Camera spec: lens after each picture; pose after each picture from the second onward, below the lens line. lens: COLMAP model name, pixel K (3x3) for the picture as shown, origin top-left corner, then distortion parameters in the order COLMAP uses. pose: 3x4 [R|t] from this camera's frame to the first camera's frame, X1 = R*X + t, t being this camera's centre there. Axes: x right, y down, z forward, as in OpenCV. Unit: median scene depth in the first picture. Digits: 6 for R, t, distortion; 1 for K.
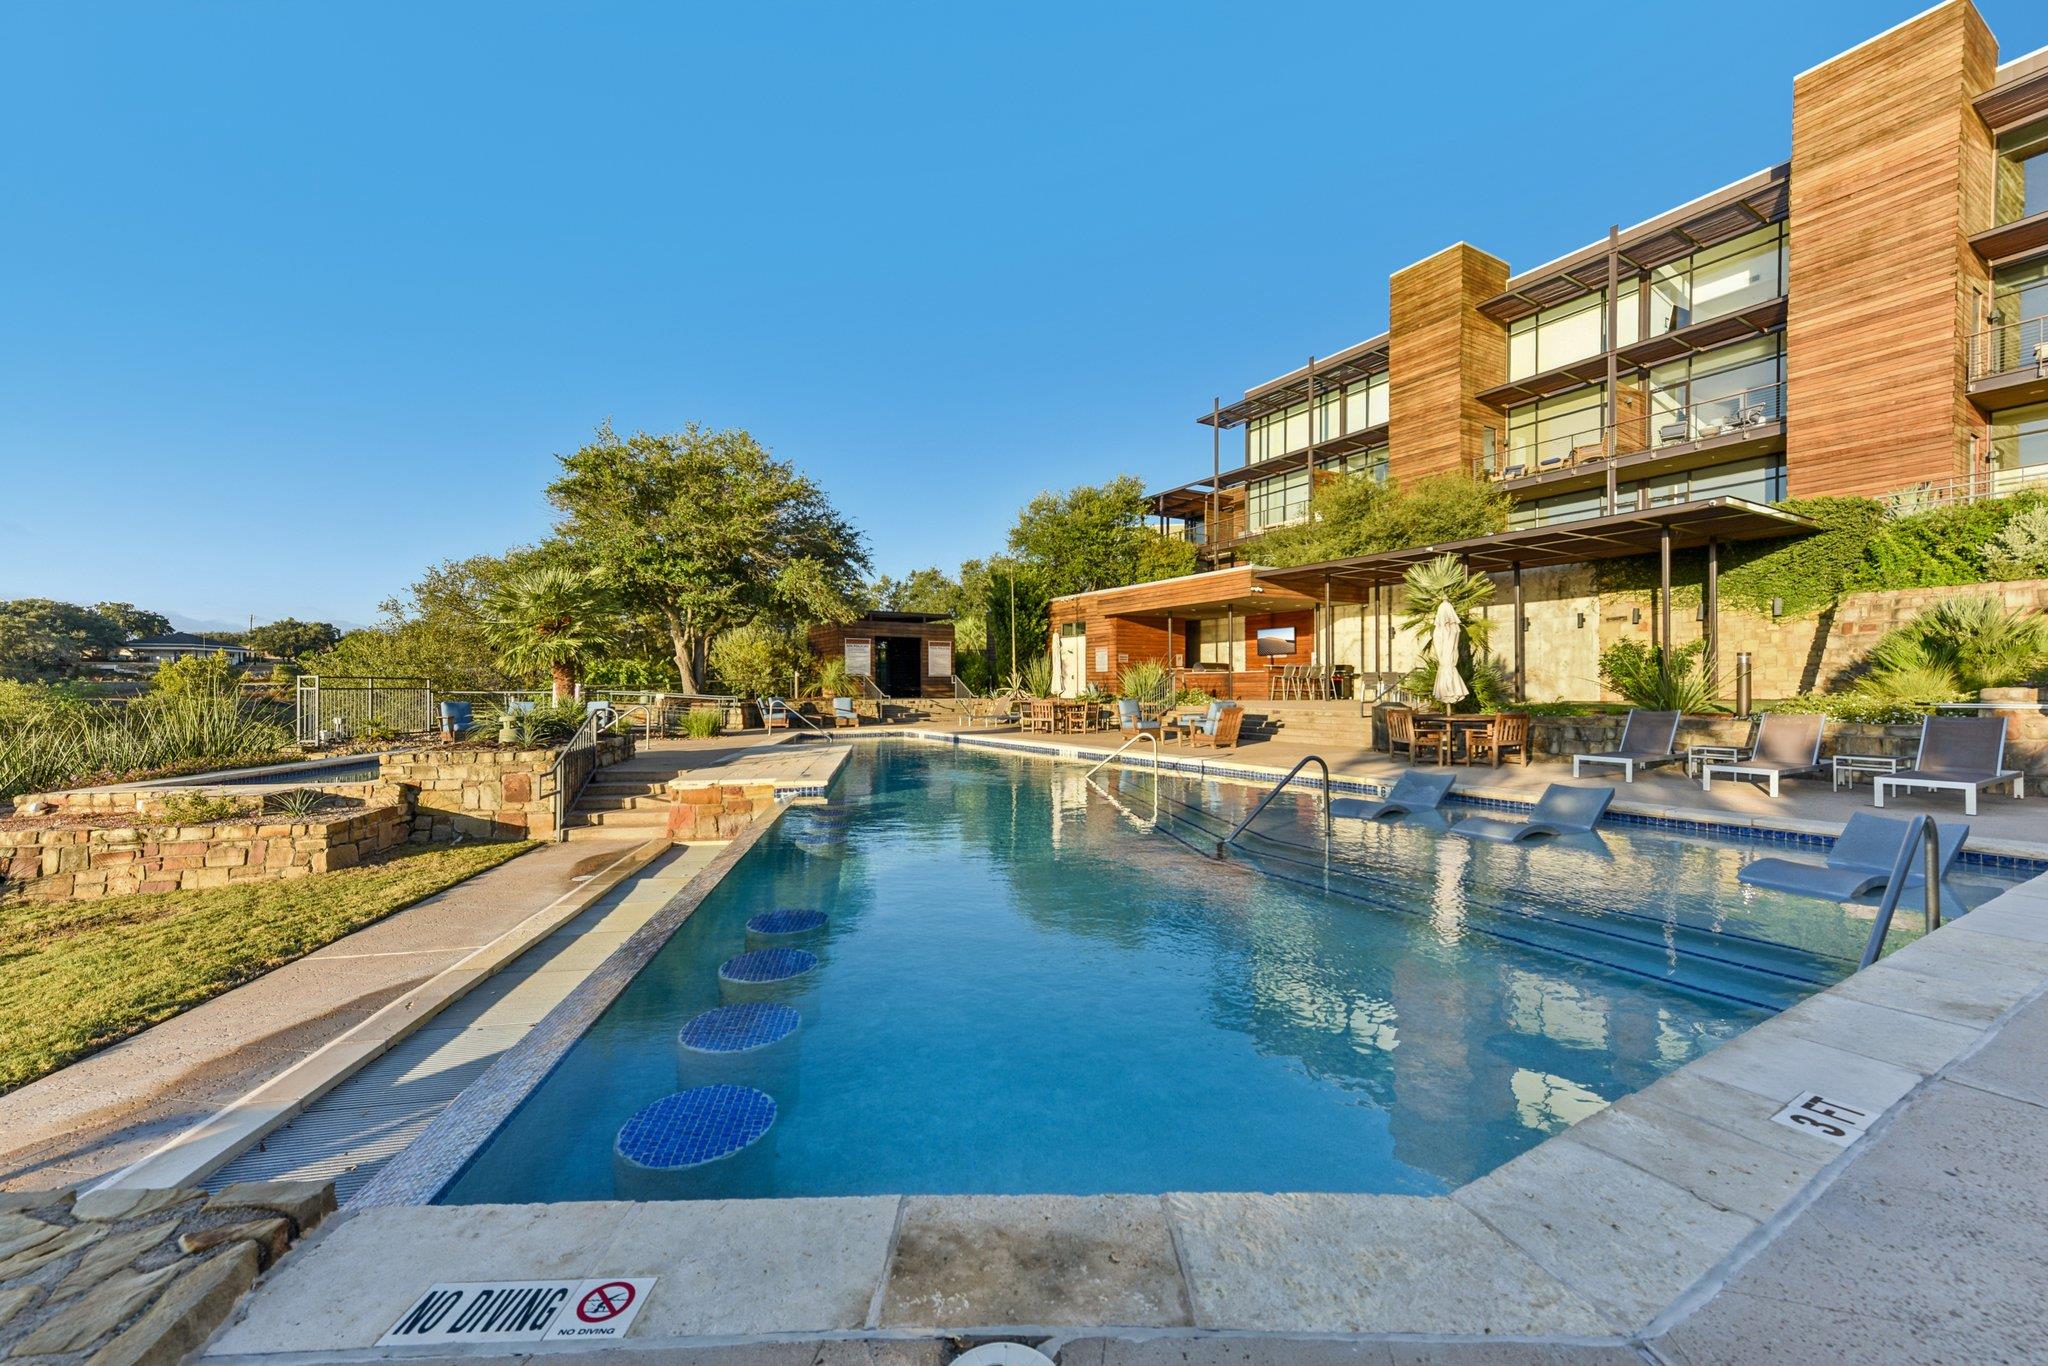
lens RADIAL K [[789.6, 0, 1022.2], [0, 789.6, 687.8], [0, 0, 1]] dist [0.019503, 0.000018]
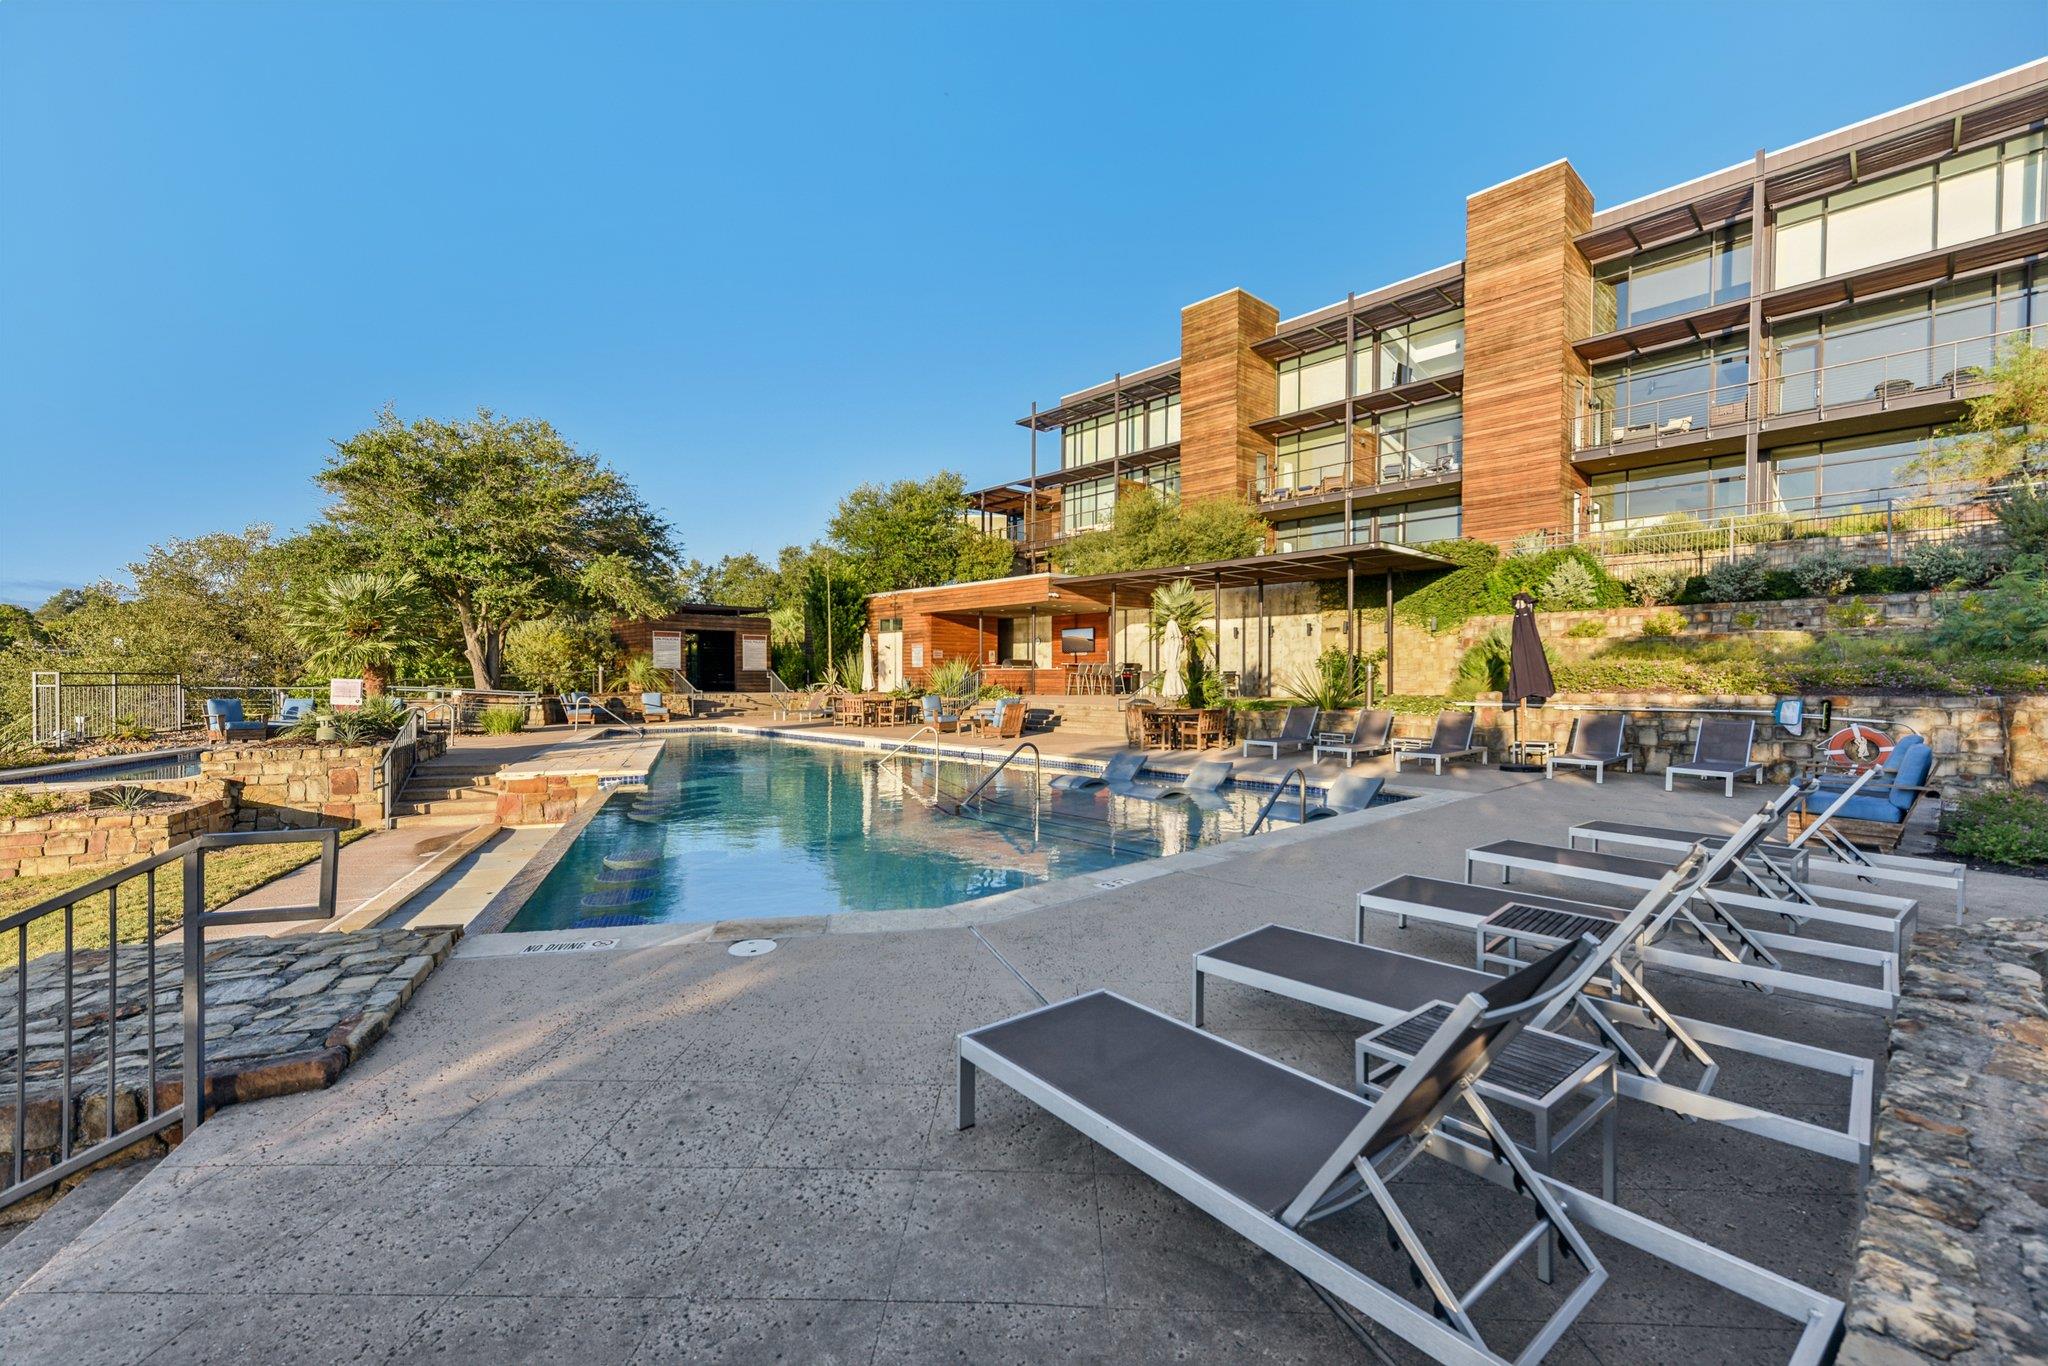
lens RADIAL K [[831.7, 0, 1021.0], [0, 831.7, 687.4], [0, 0, 1]] dist [0.014960, -0.000021]
pose [[0.979664, 0.001610, 0.200637, 0.019657], [-0.003945, 0.999929, 0.011239, -0.008708], [-0.200604, -0.011802, 0.979601, -0.135559]]
